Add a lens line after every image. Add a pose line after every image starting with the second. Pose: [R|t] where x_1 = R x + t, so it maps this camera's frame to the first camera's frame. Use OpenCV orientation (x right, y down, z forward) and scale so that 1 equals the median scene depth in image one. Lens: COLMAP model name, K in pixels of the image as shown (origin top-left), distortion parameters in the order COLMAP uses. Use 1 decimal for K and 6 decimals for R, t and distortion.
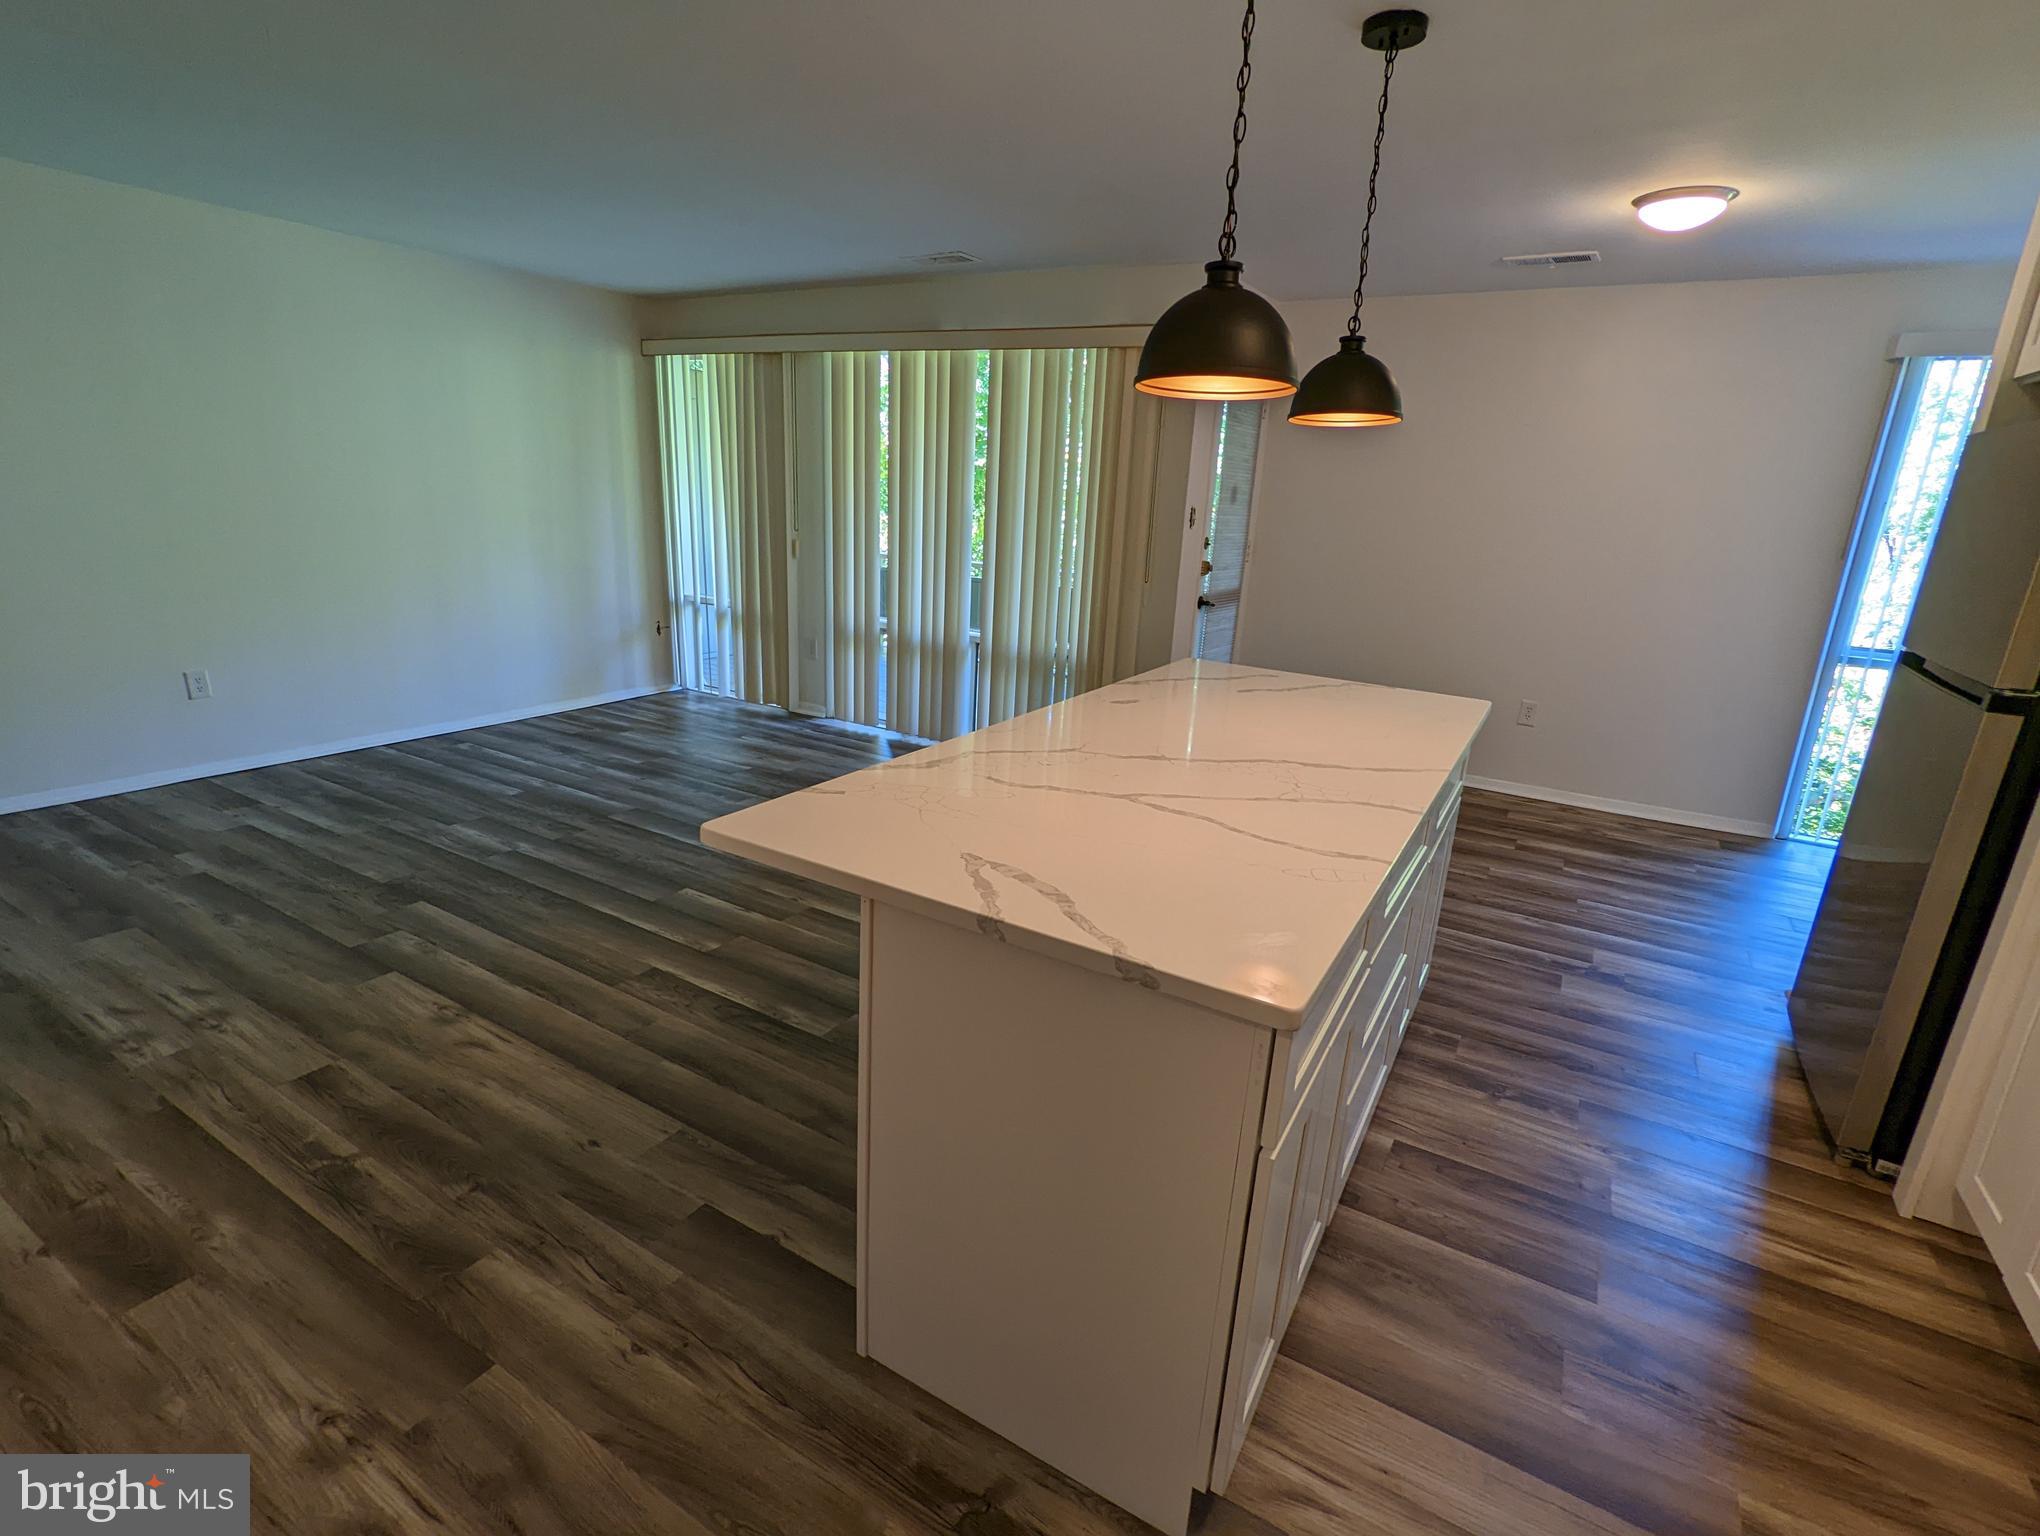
lens RADIAL K [[965.4, 0, 1017.3], [0, 965.4, 771.7], [0, 0, 1]] dist [0.001488, 0.002765]
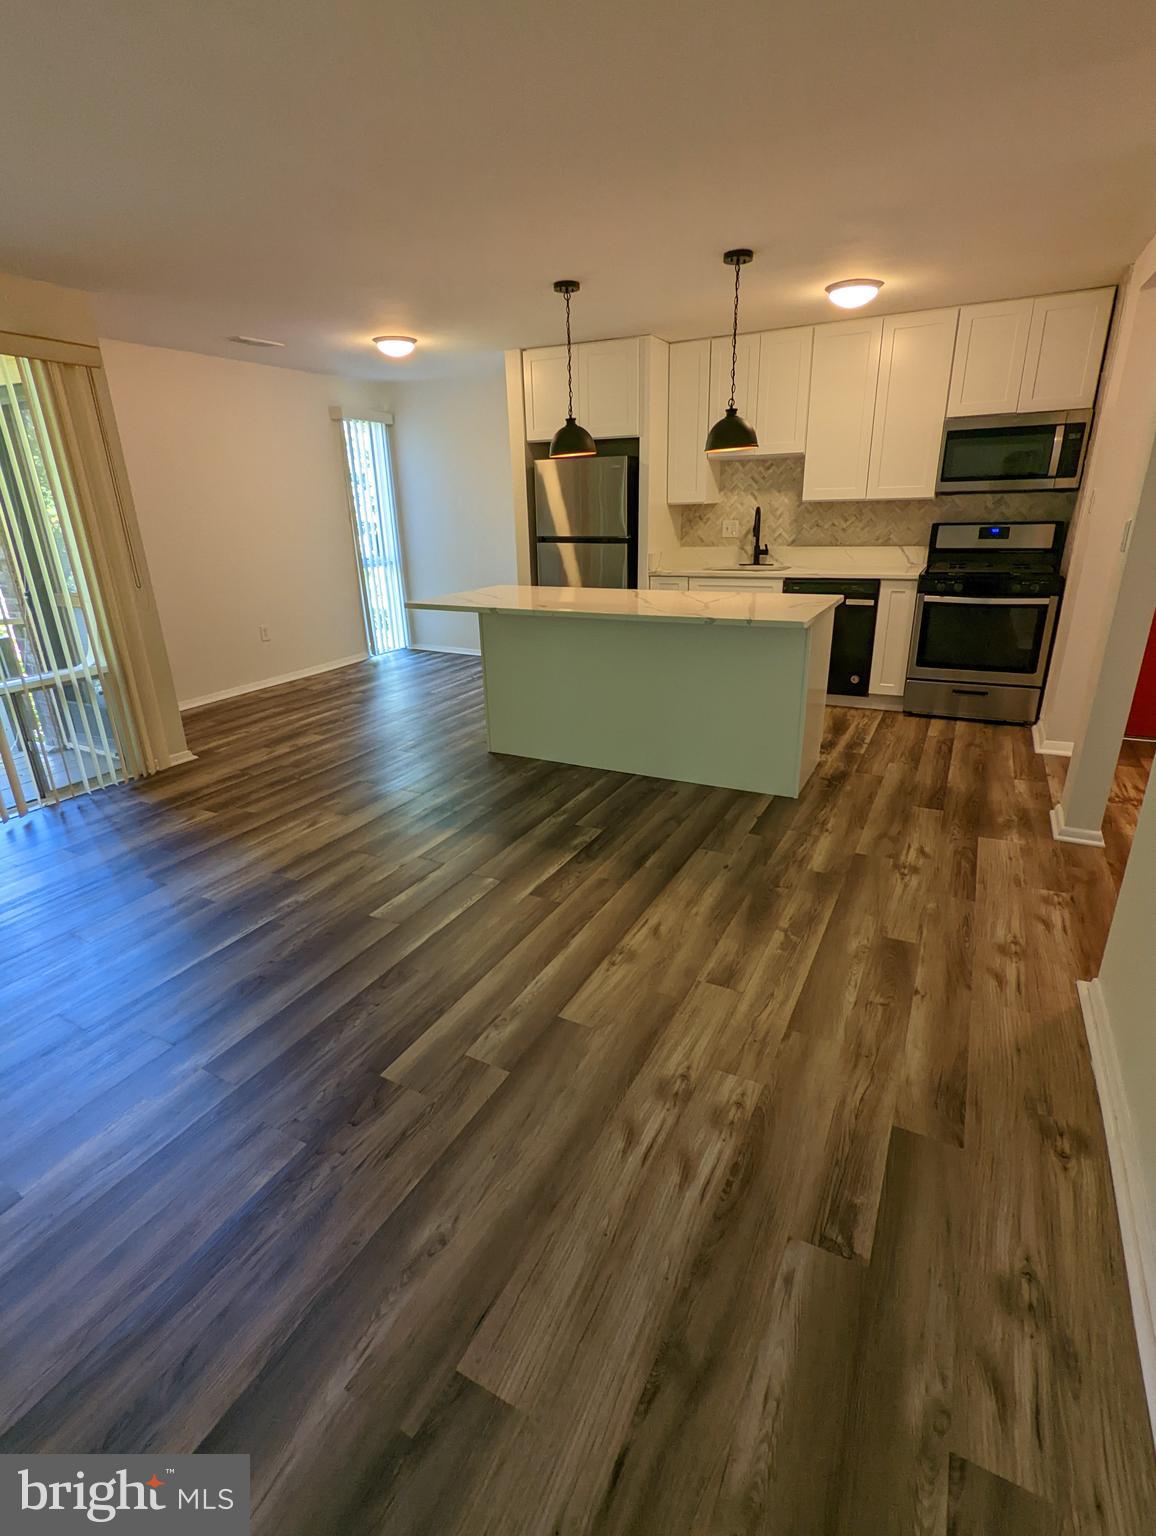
lens RADIAL K [[726.9, 0, 577.9], [0, 726.9, 766.4], [0, 0, 1]] dist [0.001488, 0.002765]
pose [[-0.044790, -0.388028, 0.920559, -1.384349], [0.309742, 0.870678, 0.382073, -0.335004], [-0.949765, 0.302249, 0.081191, 0.941566]]
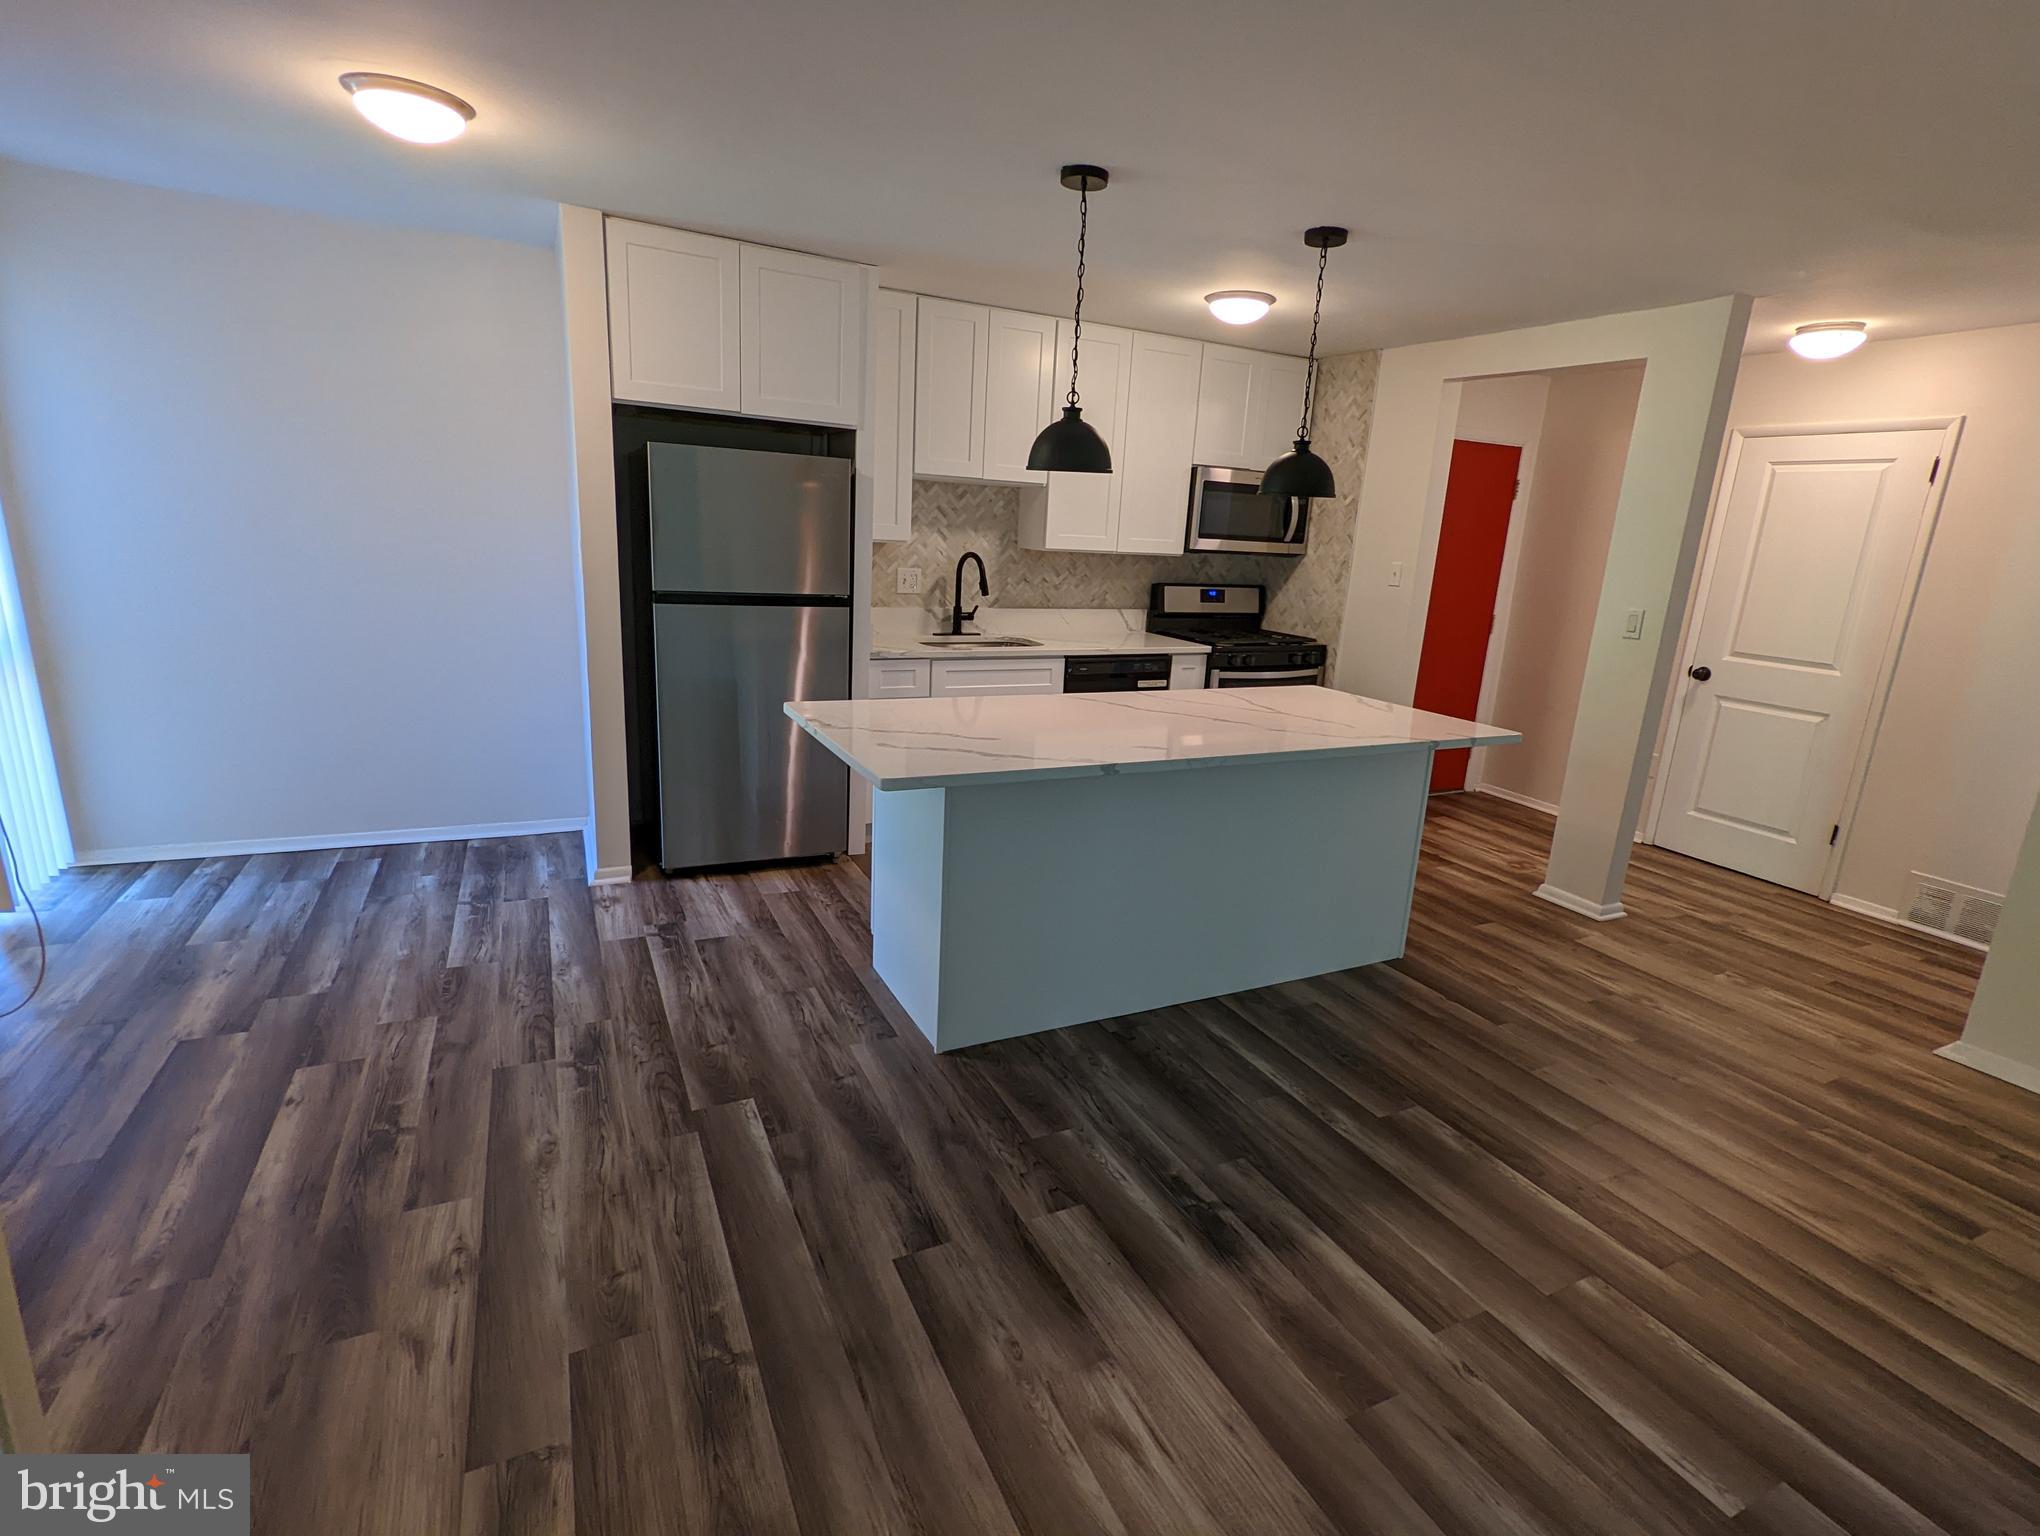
lens RADIAL K [[965.4, 0, 1019.7], [0, 965.4, 764.9], [0, 0, 1]] dist [0.001488, 0.002765]
pose [[-0.829025, -0.225537, 0.511714, -0.307109], [0.066596, 0.868733, 0.490784, -0.585712], [-0.555232, 0.440950, -0.705181, 1.863721]]
